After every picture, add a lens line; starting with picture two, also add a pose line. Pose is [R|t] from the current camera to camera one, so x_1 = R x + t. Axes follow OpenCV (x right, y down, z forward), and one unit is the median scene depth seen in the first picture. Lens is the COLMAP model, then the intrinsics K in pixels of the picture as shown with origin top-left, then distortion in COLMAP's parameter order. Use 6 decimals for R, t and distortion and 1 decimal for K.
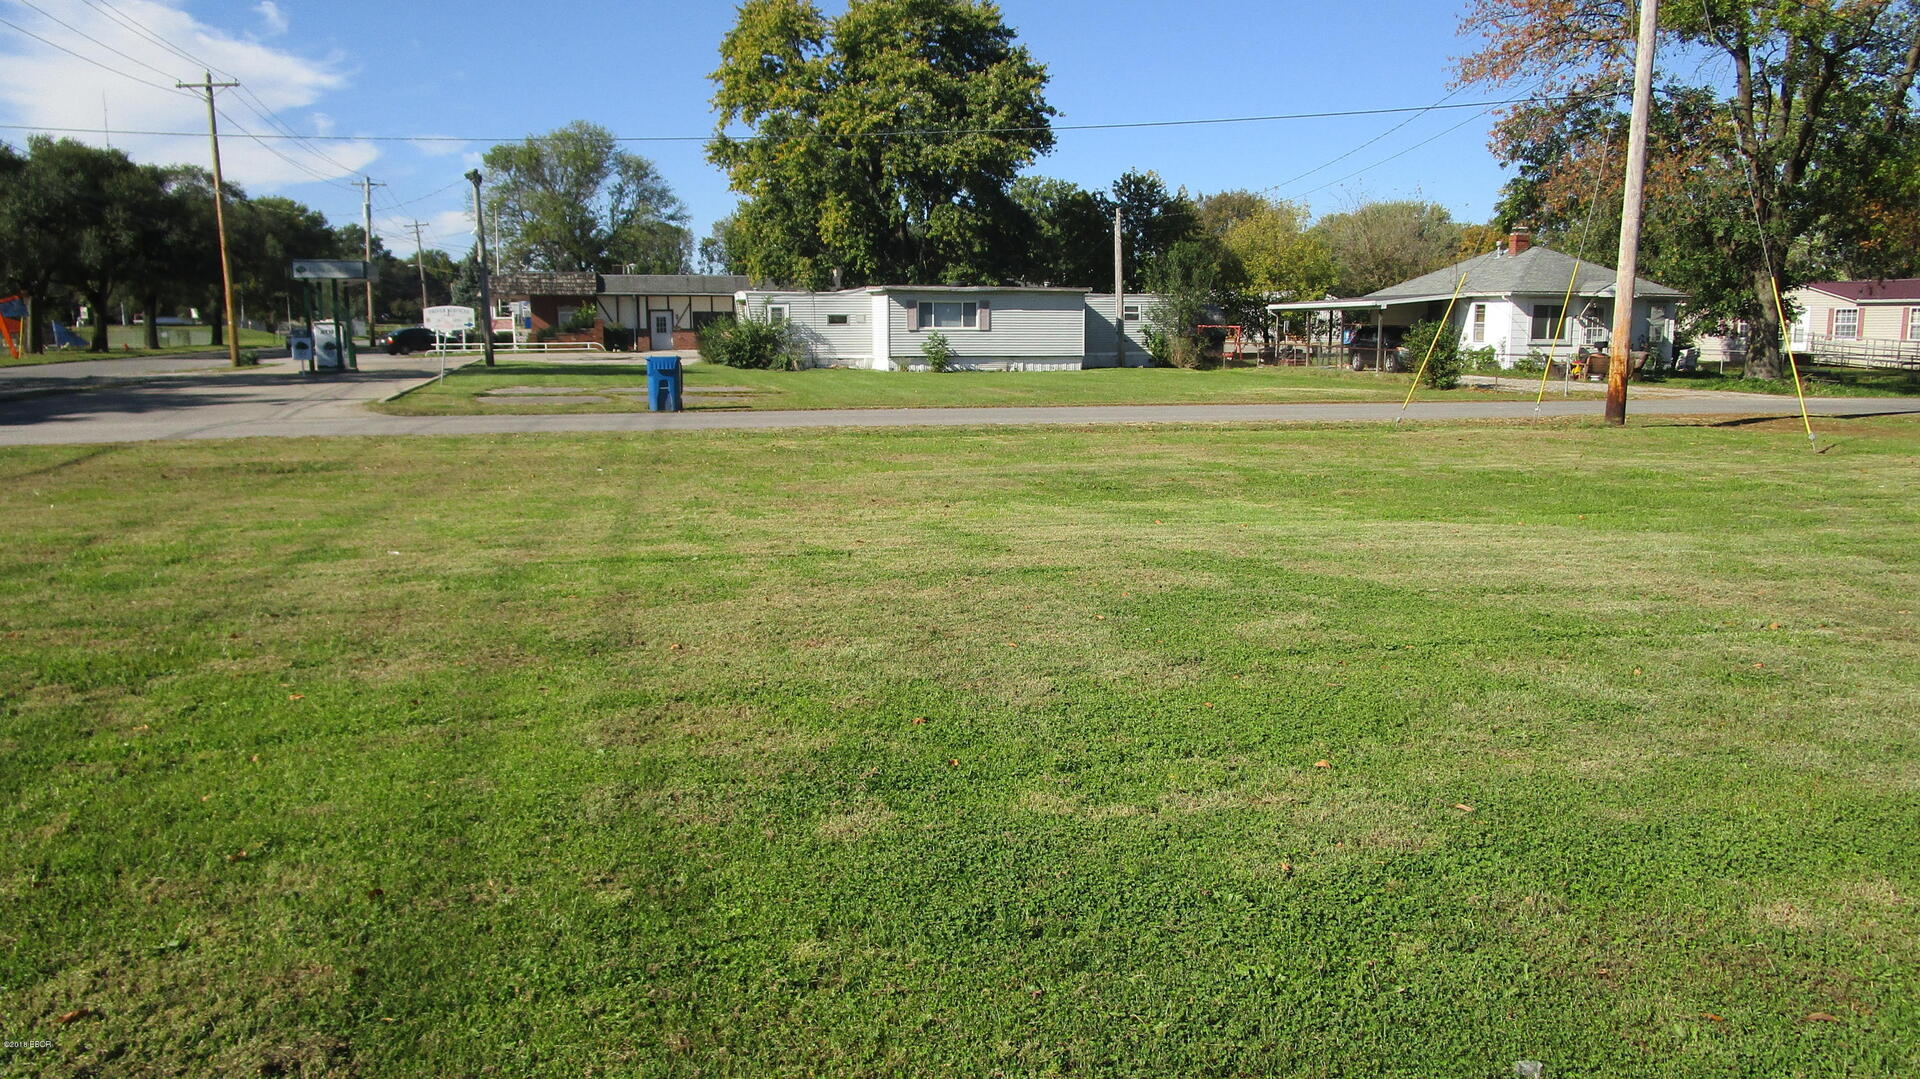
lens RADIAL K [[1366.4, 0, 957.4], [0, 1366.4, 517.0], [0, 0, 1]] dist [-0.064087, 0.047895]
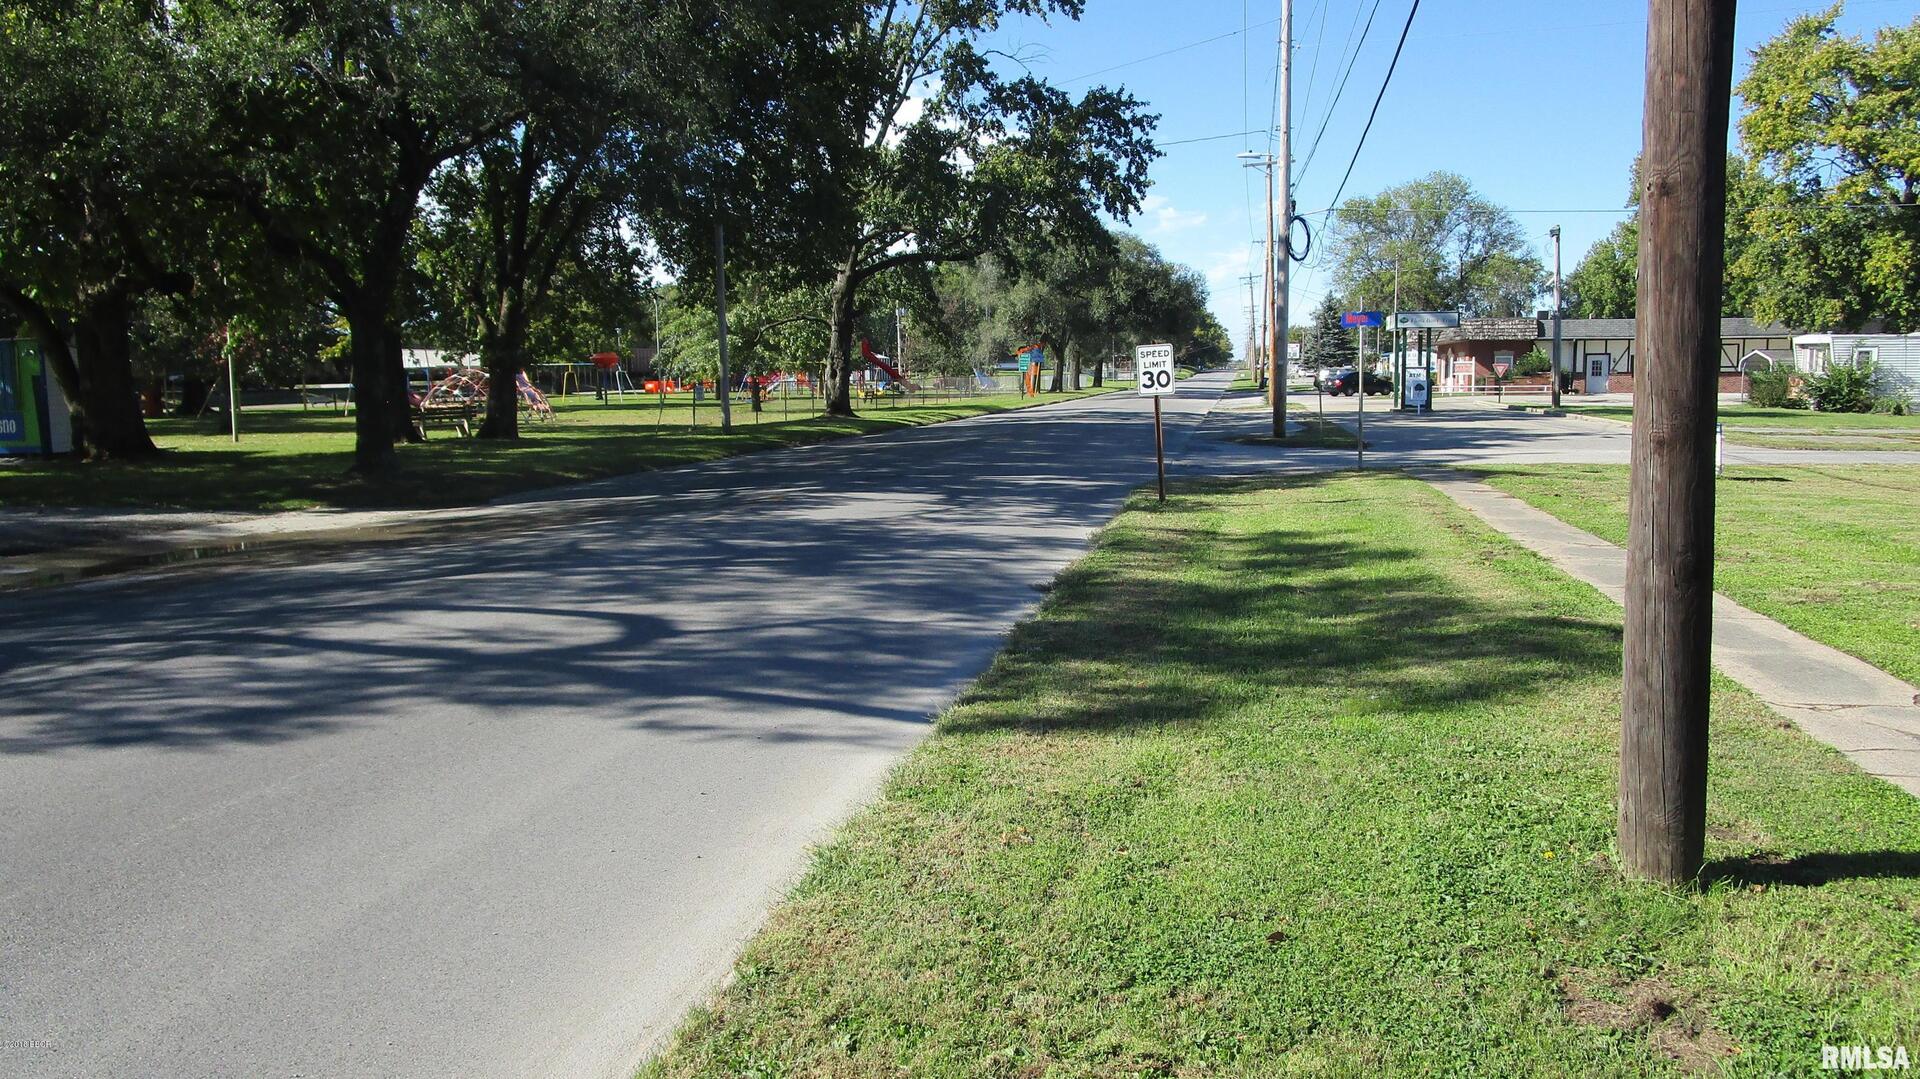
lens RADIAL K [[1366.4, 0, 957.4], [0, 1366.4, 517.0], [0, 0, 1]] dist [-0.064087, 0.047895]
pose [[0.898478, 0.035256, -0.437601, -0.221806], [-0.048372, 0.998651, -0.018858, 0.012980], [0.436346, 0.038111, 0.898972, -0.120984]]
